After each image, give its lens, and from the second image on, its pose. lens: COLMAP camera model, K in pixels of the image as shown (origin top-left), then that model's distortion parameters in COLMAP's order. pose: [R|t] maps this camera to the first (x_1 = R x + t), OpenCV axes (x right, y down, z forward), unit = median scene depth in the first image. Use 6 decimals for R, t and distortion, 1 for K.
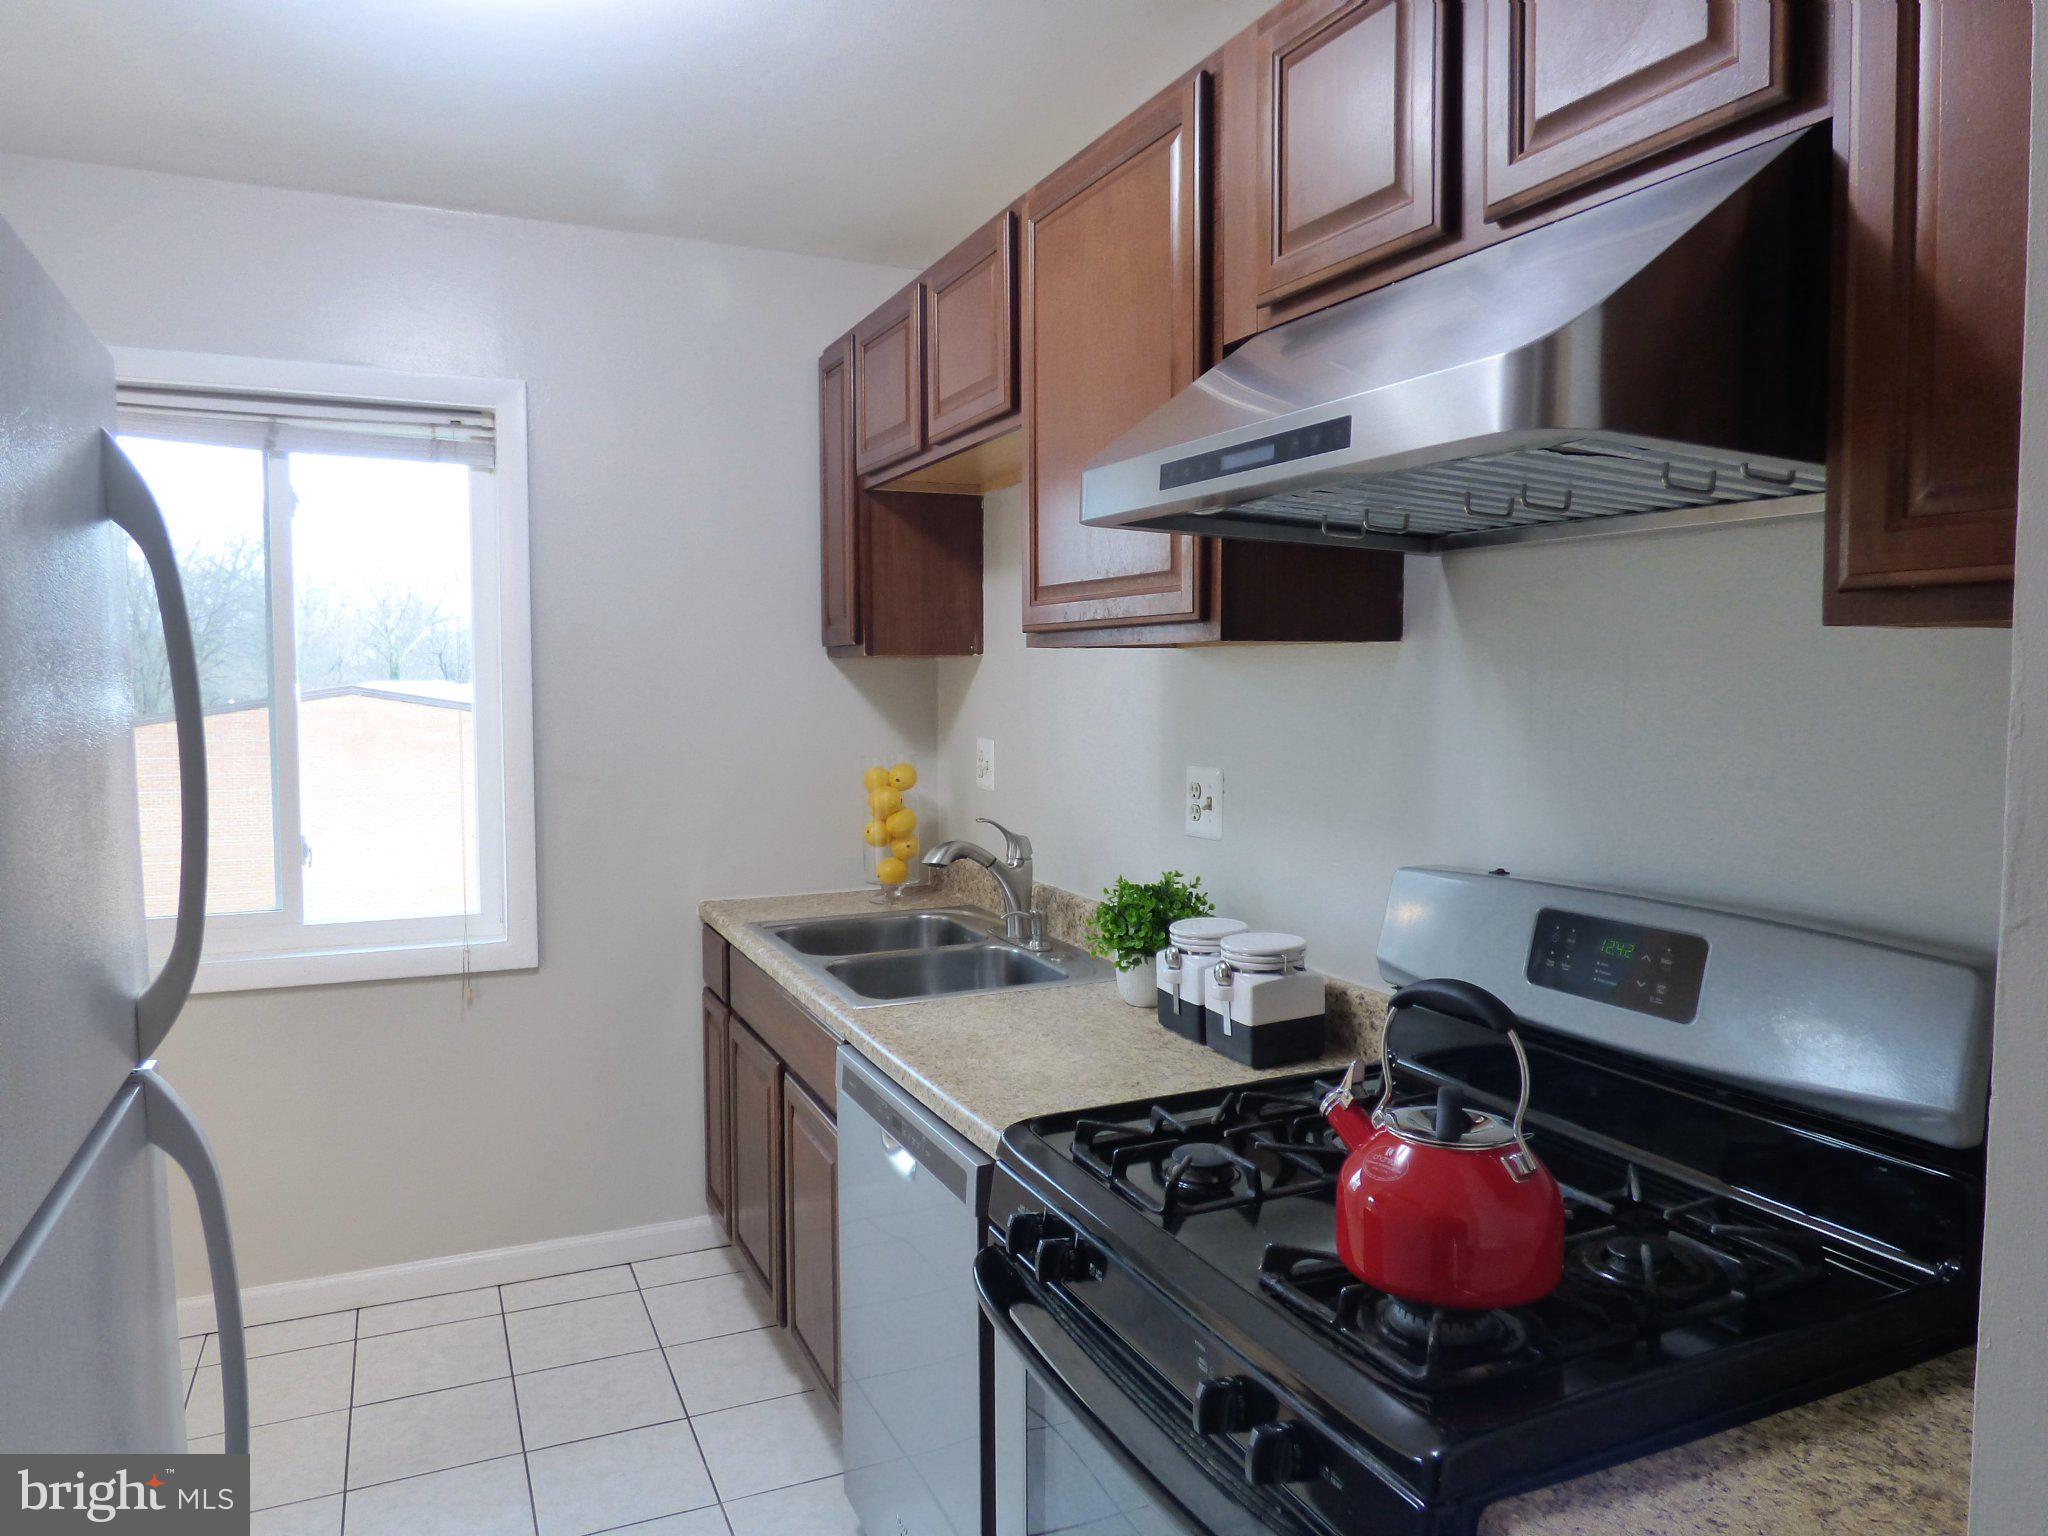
lens RADIAL K [[1361.4, 0, 1018.9], [0, 1361.4, 774.0], [0, 0, 1]] dist [-0.005729, 0.000674]
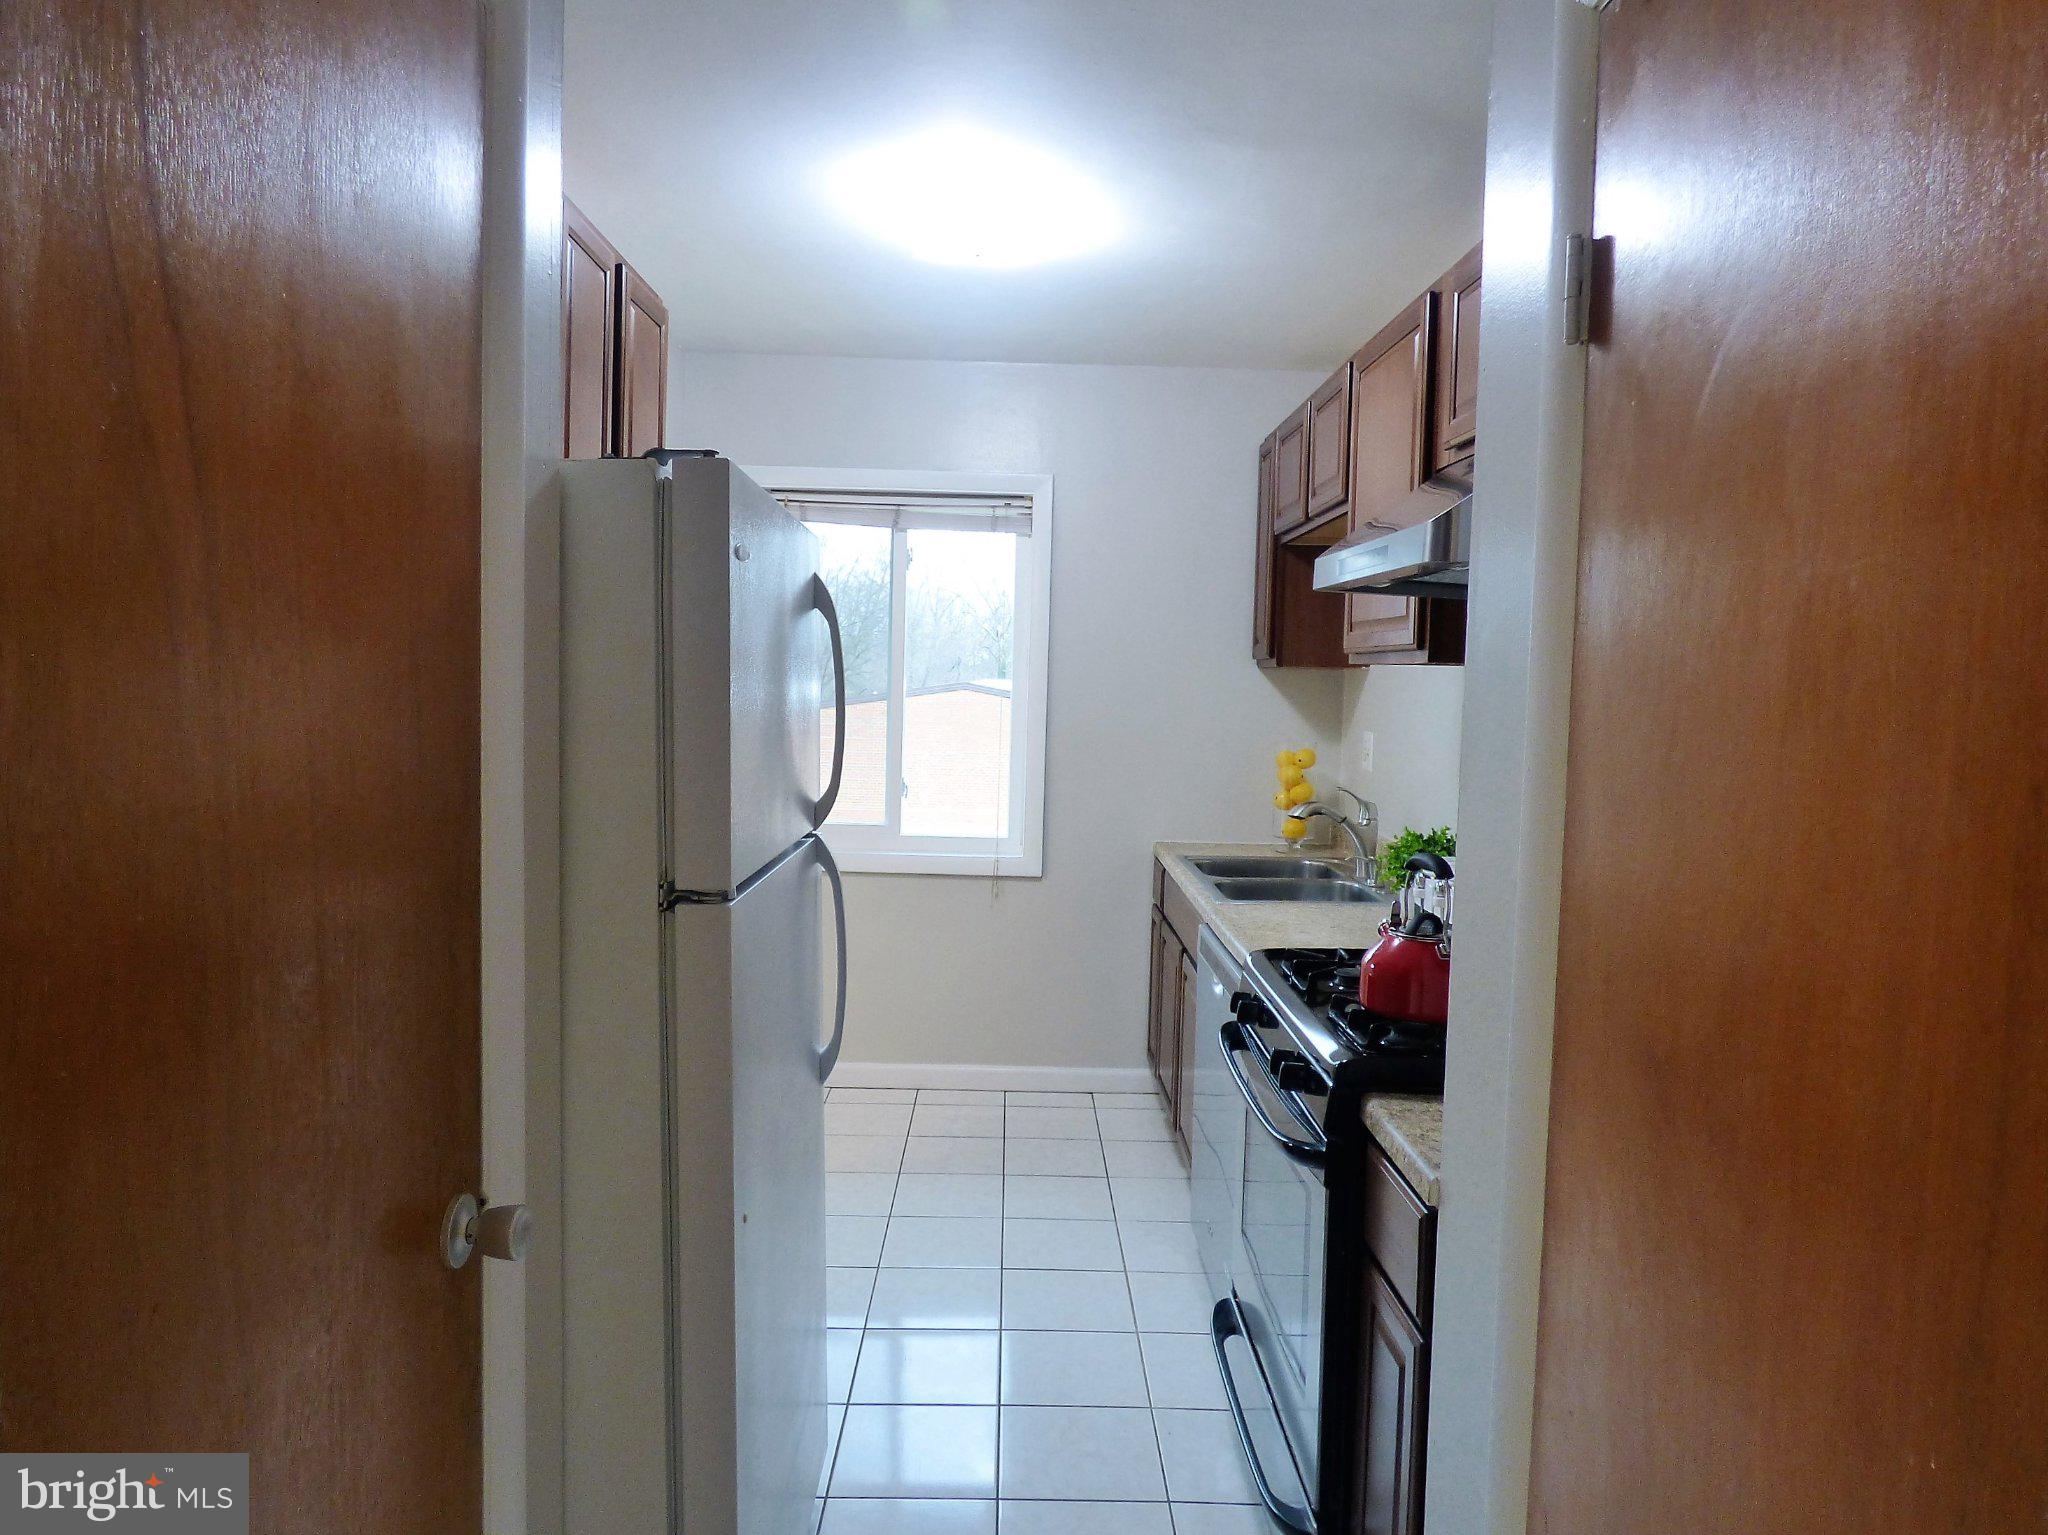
lens RADIAL K [[1263.4, 0, 1024.0], [0, 1263.4, 767.5], [0, 0, 1]] dist [0.000089, 0.000130]
pose [[0.917531, 0.050230, -0.394480, 0.163182], [-0.051851, 0.998633, 0.006558, 0.018471], [0.394270, 0.014437, 0.918881, -0.260840]]
